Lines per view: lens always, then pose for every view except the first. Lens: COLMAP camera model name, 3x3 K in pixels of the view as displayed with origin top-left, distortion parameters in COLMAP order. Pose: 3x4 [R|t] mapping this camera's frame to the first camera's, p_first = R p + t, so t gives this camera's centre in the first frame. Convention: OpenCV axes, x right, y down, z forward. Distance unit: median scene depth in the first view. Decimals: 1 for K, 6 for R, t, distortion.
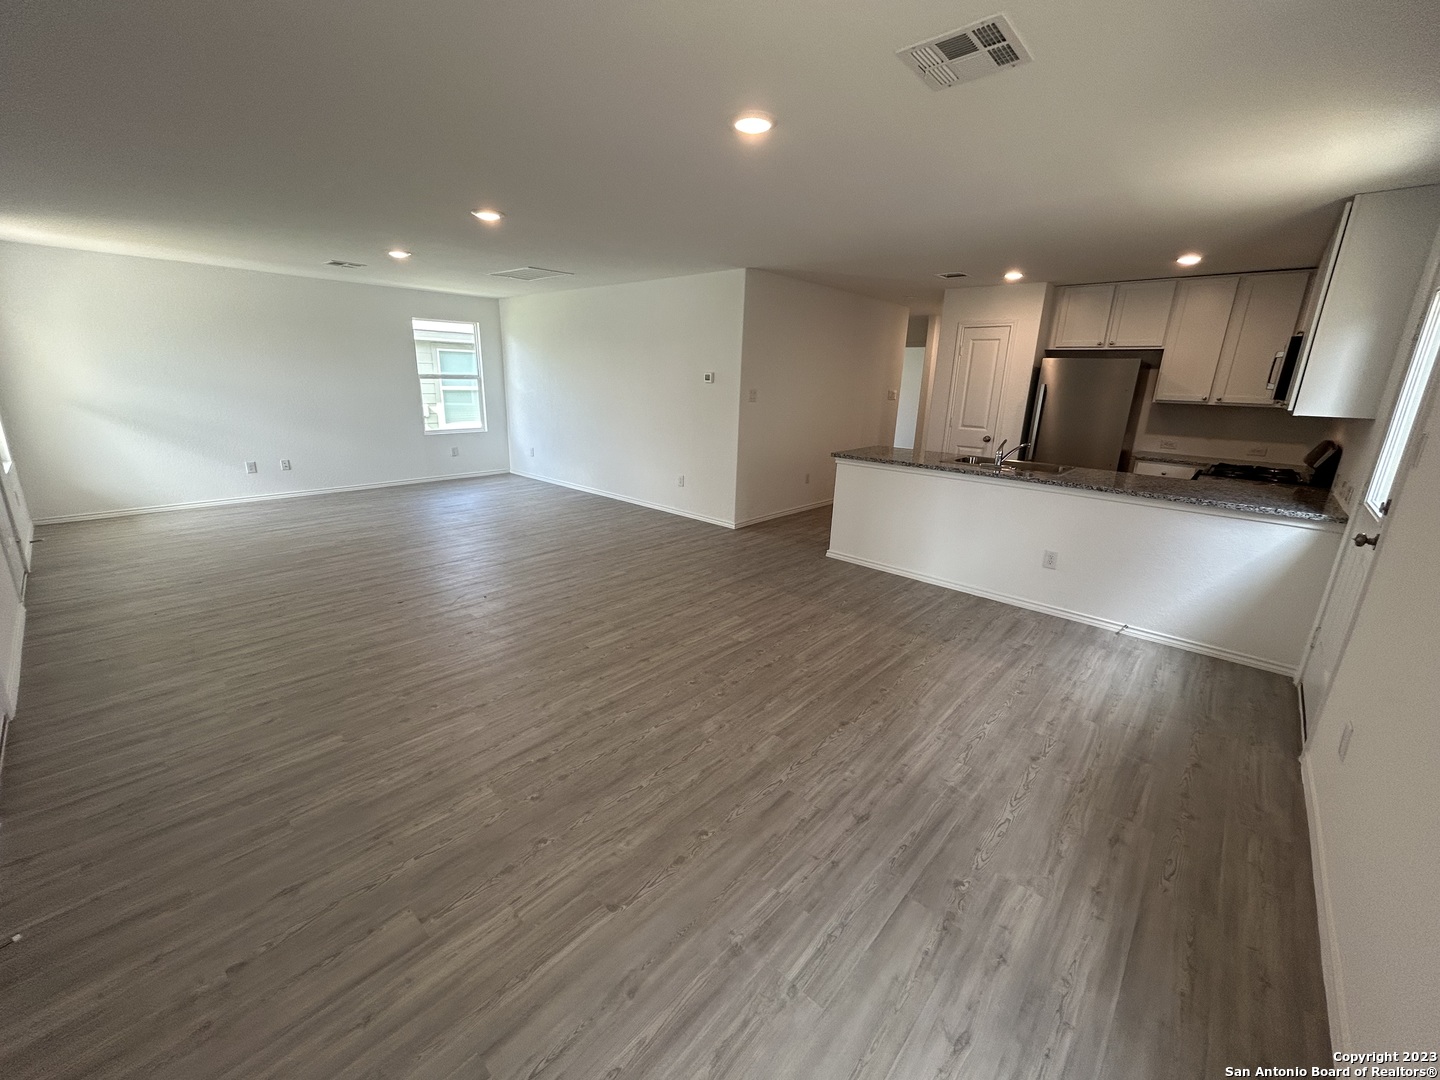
lens RADIAL K [[579.4, 0, 716.4], [0, 579.4, 536.7], [0, 0, 1]] dist [0.003139, 0.000332]
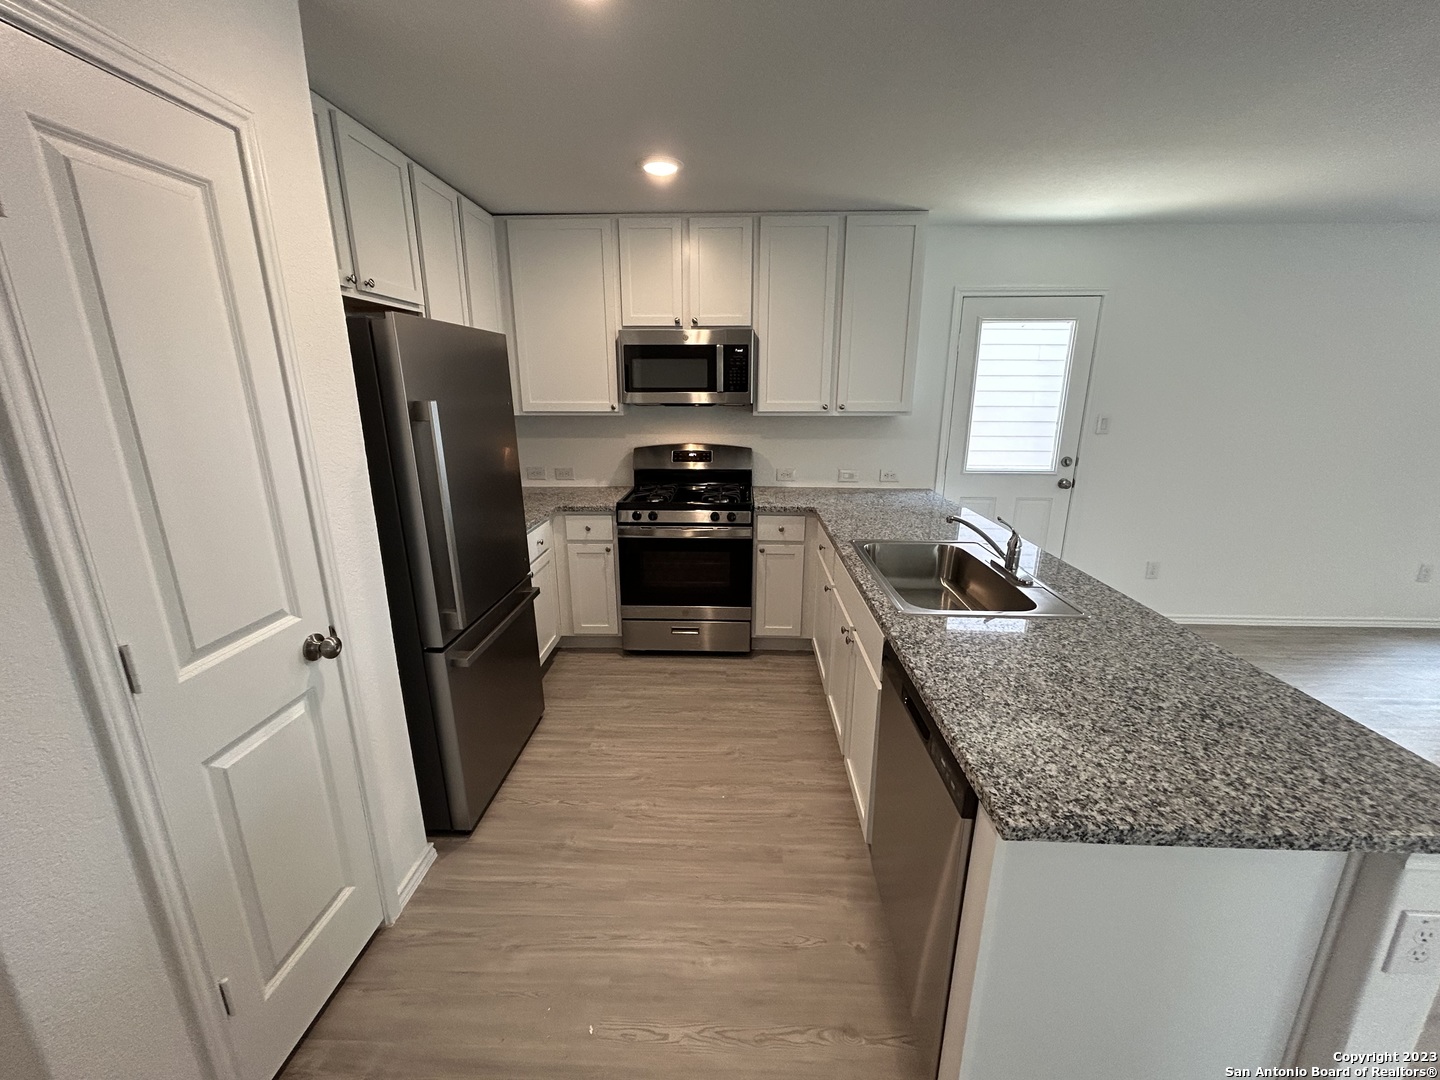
lens RADIAL K [[578.9, 0, 719.3], [0, 578.9, 535.9], [0, 0, 1]] dist [0.001604, -0.000433]
pose [[-0.648263, -0.220616, 0.728755, 0.268895], [0.185651, 0.882421, 0.432281, -0.370667], [-0.738437, 0.415526, -0.531084, 1.310163]]
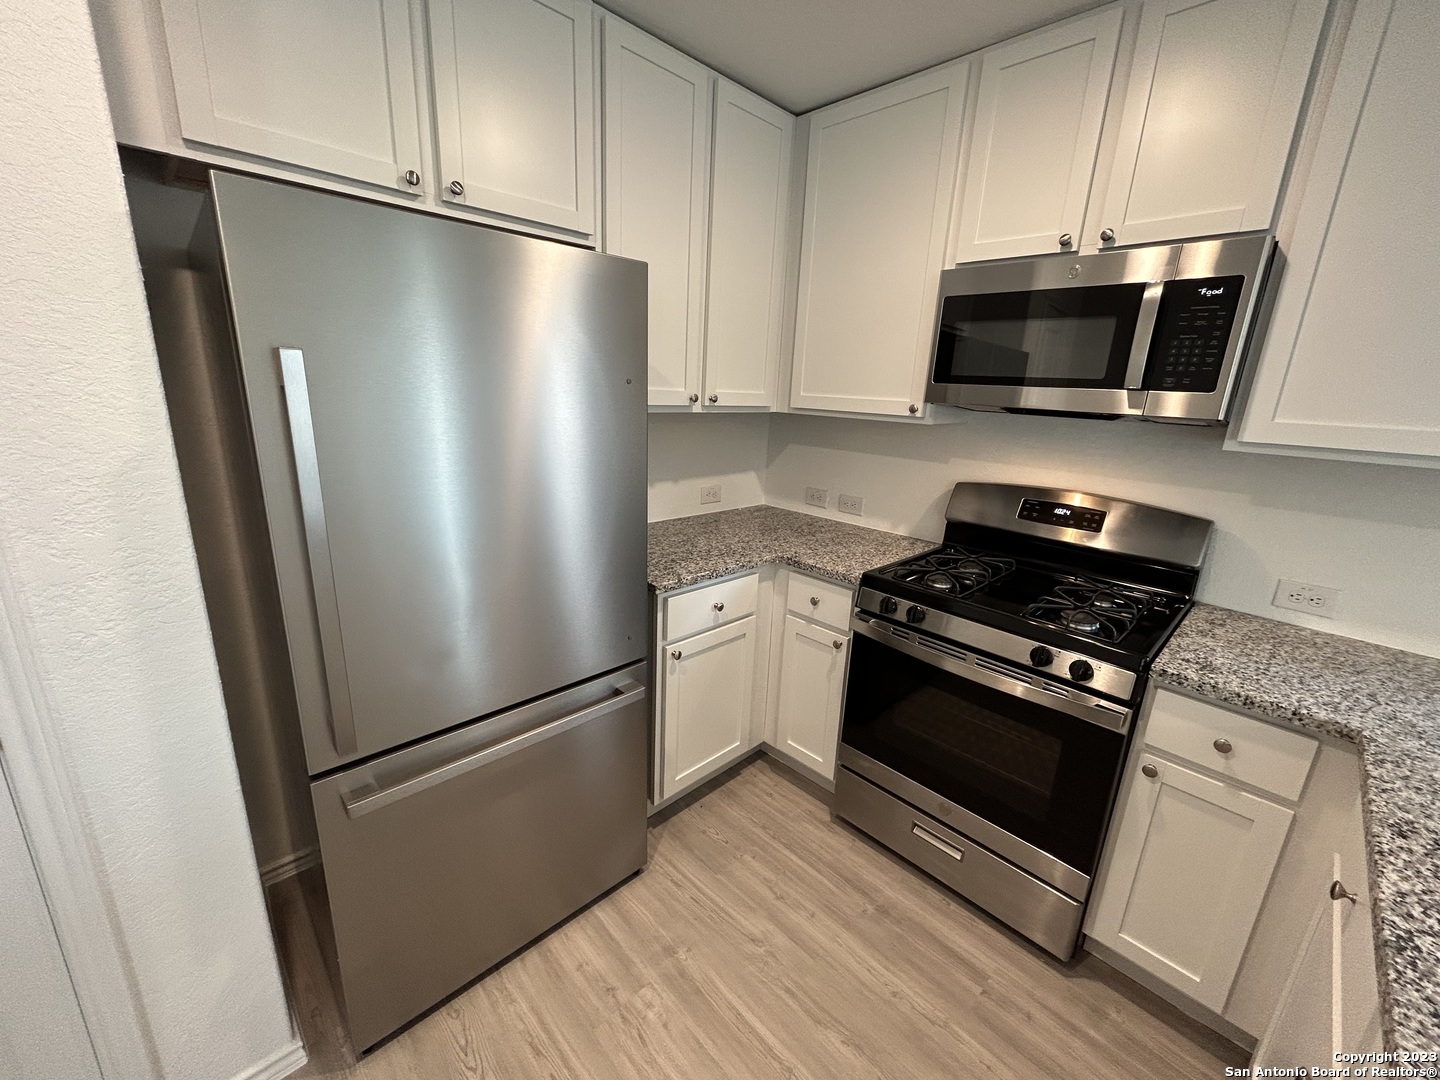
lens RADIAL K [[578.9, 0, 719.3], [0, 578.9, 535.9], [0, 0, 1]] dist [0.001604, -0.000433]
pose [[0.062190, -0.281427, 0.957565, 0.482238], [0.226387, 0.938393, 0.261090, -0.279116], [-0.972050, 0.200543, 0.122070, 1.059433]]
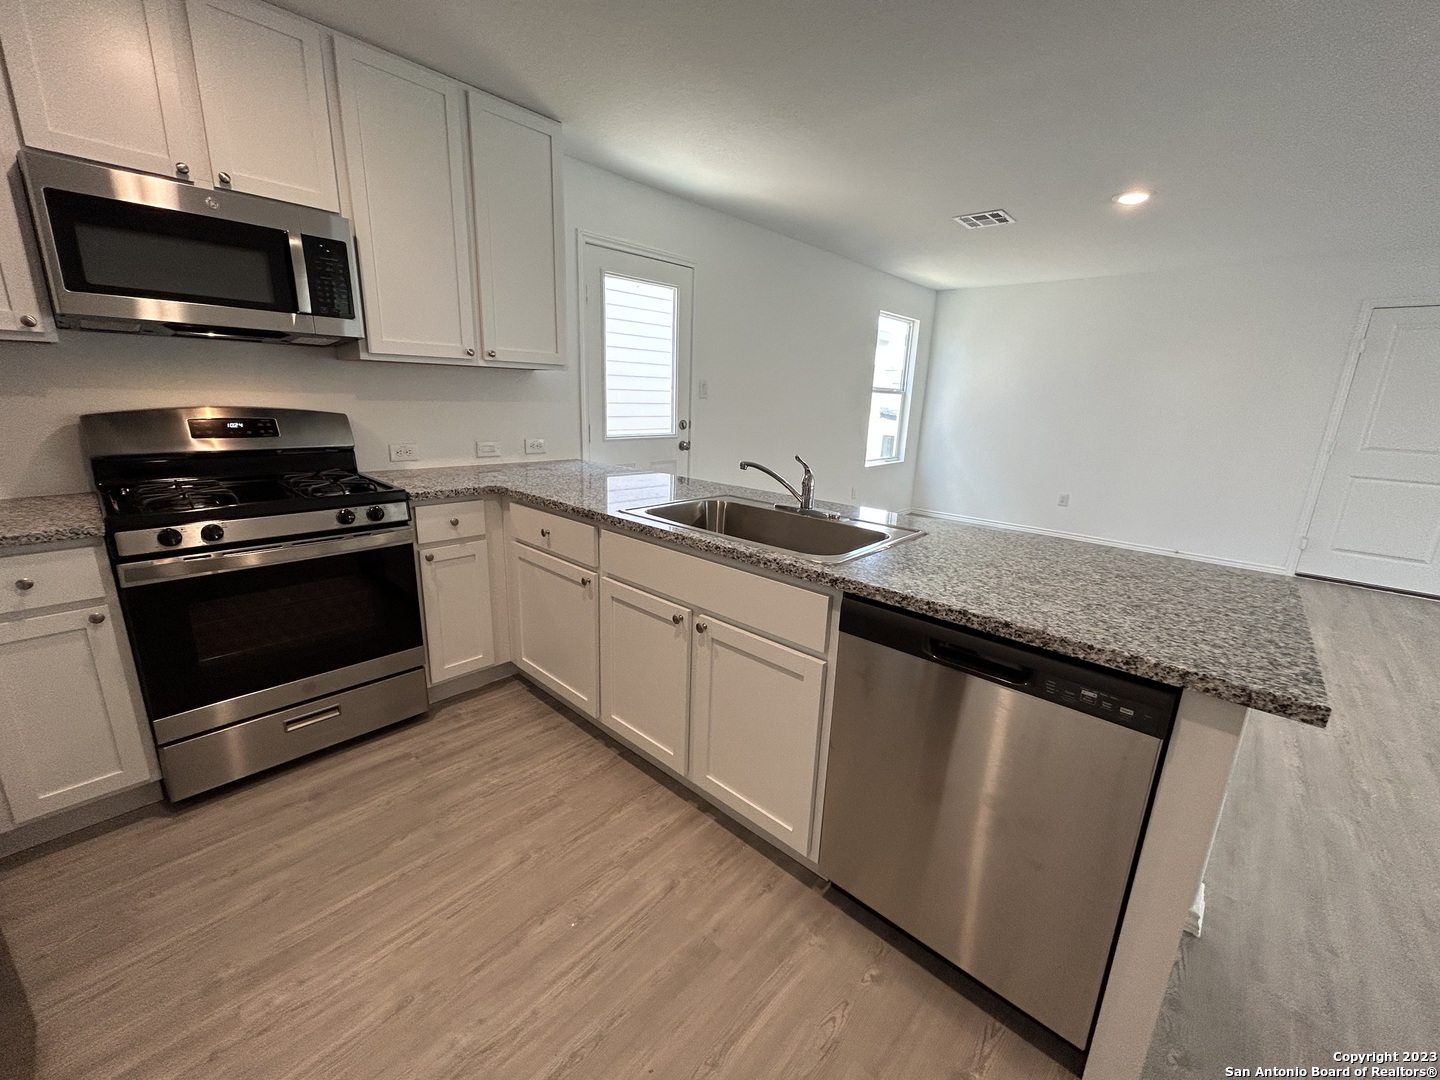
lens RADIAL K [[578.9, 0, 719.3], [0, 578.9, 535.9], [0, 0, 1]] dist [0.001604, -0.000433]
pose [[-0.998120, -0.059905, -0.012951, 0.511372], [-0.058490, 0.867907, 0.493271, -0.306449], [-0.018309, 0.493101, -0.869779, 1.306630]]
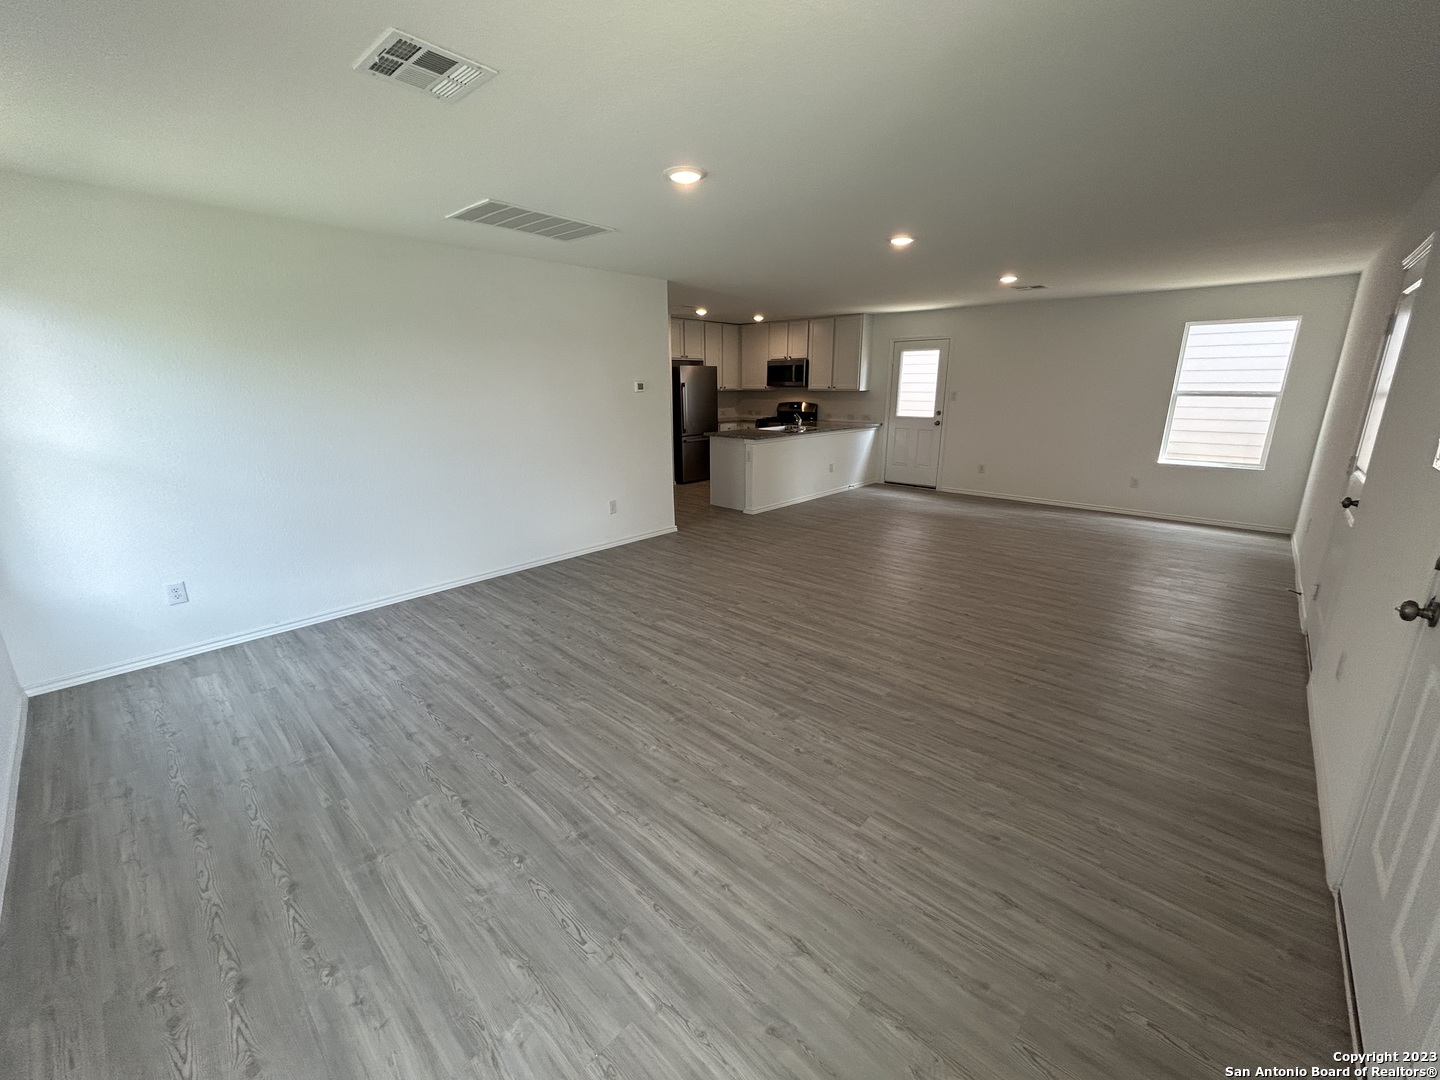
lens RADIAL K [[578.9, 0, 719.3], [0, 578.9, 535.9], [0, 0, 1]] dist [0.001604, -0.000433]
pose [[0.005571, -0.283886, 0.958842, -1.235711], [0.269925, 0.923691, 0.271911, -0.340265], [-0.962865, 0.257300, 0.081773, 1.083250]]
